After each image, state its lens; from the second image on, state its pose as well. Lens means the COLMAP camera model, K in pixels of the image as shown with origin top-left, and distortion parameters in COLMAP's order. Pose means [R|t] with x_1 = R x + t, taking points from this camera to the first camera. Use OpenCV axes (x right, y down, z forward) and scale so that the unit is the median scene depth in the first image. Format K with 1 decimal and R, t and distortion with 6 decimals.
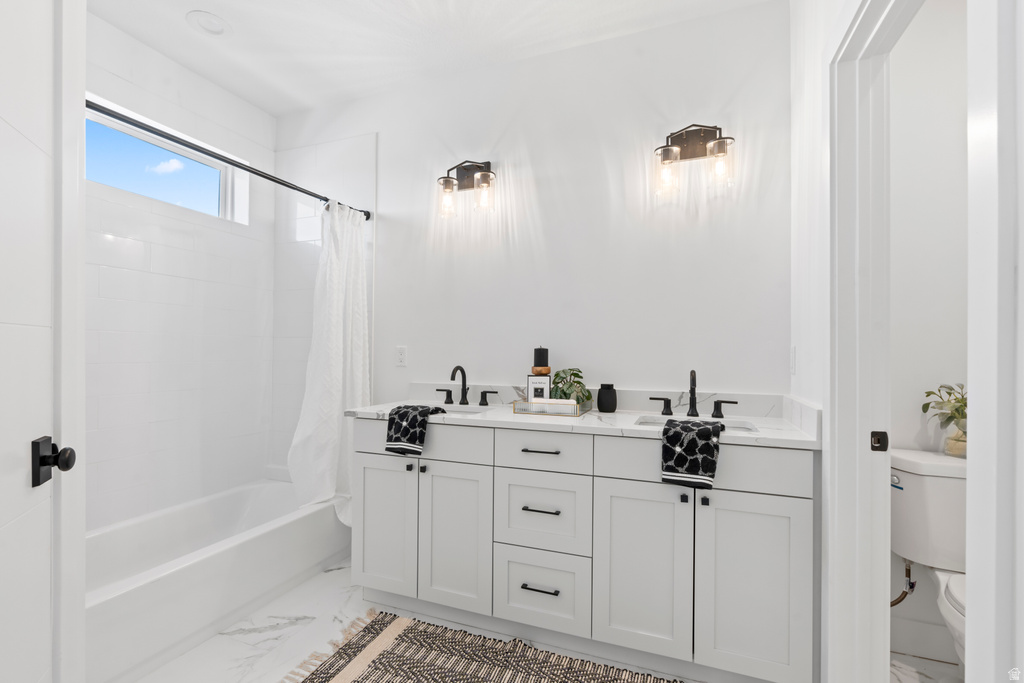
lens RADIAL K [[466.8, 0, 500.9], [0, 466.8, 348.6], [0, 0, 1]] dist [-0.010254, 0.003452]
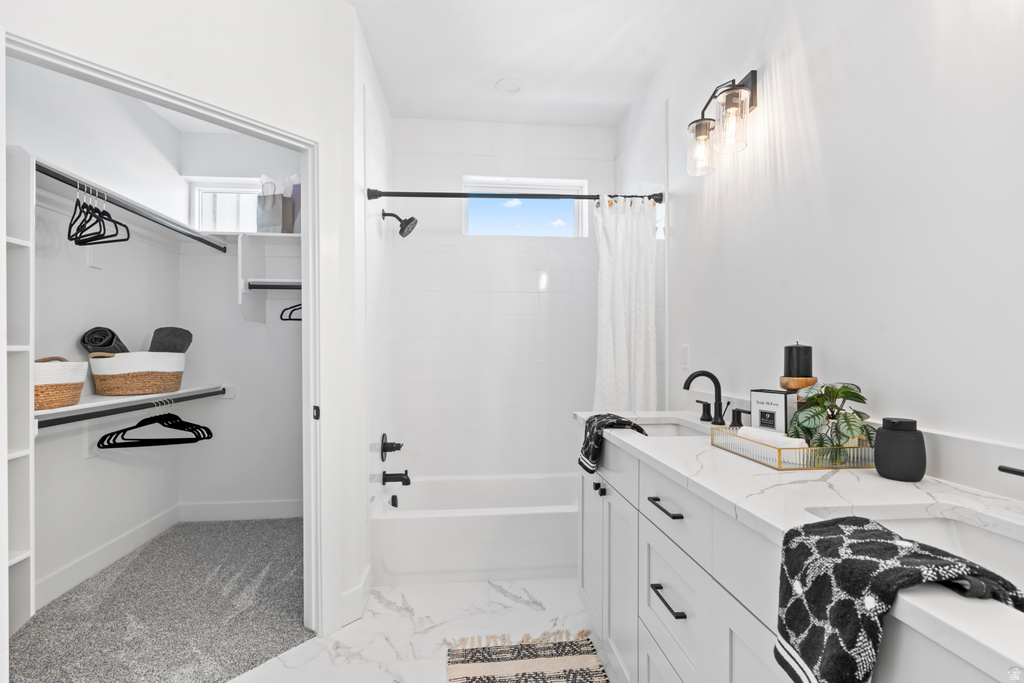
lens RADIAL K [[466.8, 0, 507.8], [0, 466.8, 344.9], [0, 0, 1]] dist [-0.010254, 0.003452]
pose [[0.460032, -0.014869, -0.887778, 0.498342], [0.010807, 0.999879, -0.011147, 0.001222], [0.887837, -0.004466, 0.460137, 0.458541]]
